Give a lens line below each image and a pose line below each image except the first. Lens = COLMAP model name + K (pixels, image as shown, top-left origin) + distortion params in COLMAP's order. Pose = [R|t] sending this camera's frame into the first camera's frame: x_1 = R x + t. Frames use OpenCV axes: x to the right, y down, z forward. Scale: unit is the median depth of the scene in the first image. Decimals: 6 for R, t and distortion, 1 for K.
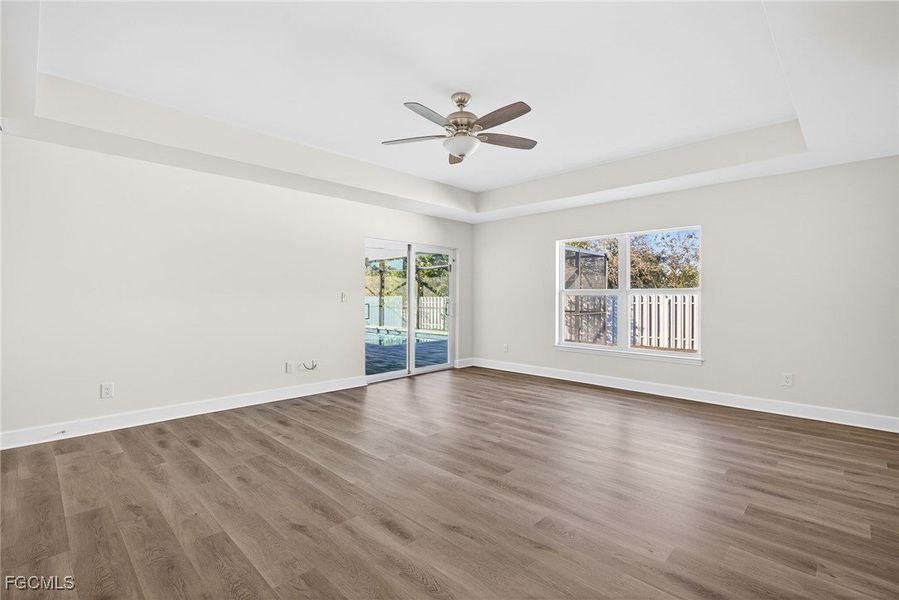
lens RADIAL K [[409.6, 0, 449.5], [0, 409.6, 300.0], [0, 0, 1]] dist [0.003588, 0.000789]
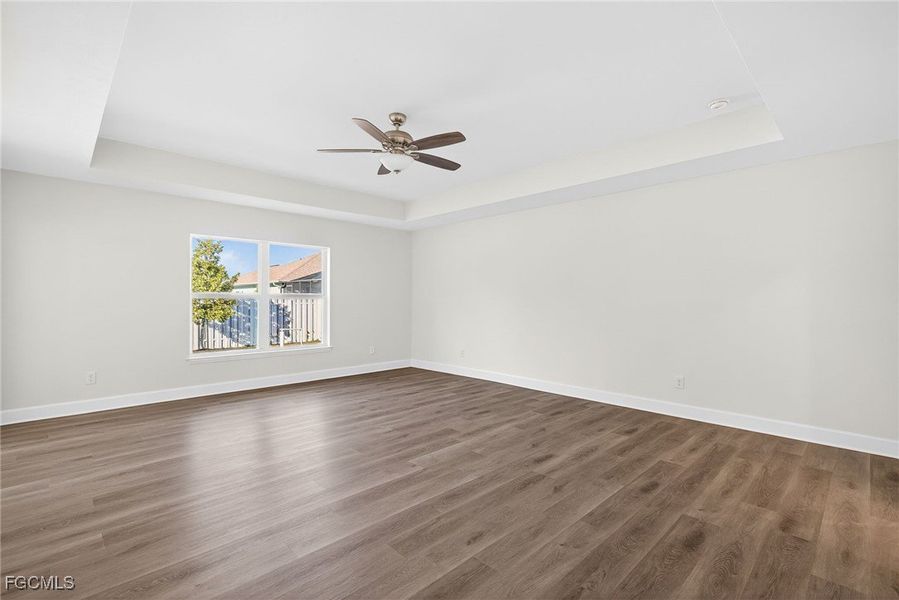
lens RADIAL K [[409.6, 0, 449.5], [0, 409.6, 300.0], [0, 0, 1]] dist [0.003588, 0.000789]
pose [[0.027026, -0.001322, 0.999634, -1.257055], [0.005966, 0.999982, 0.001161, -0.012836], [-0.999617, 0.005933, 0.027033, 1.007966]]
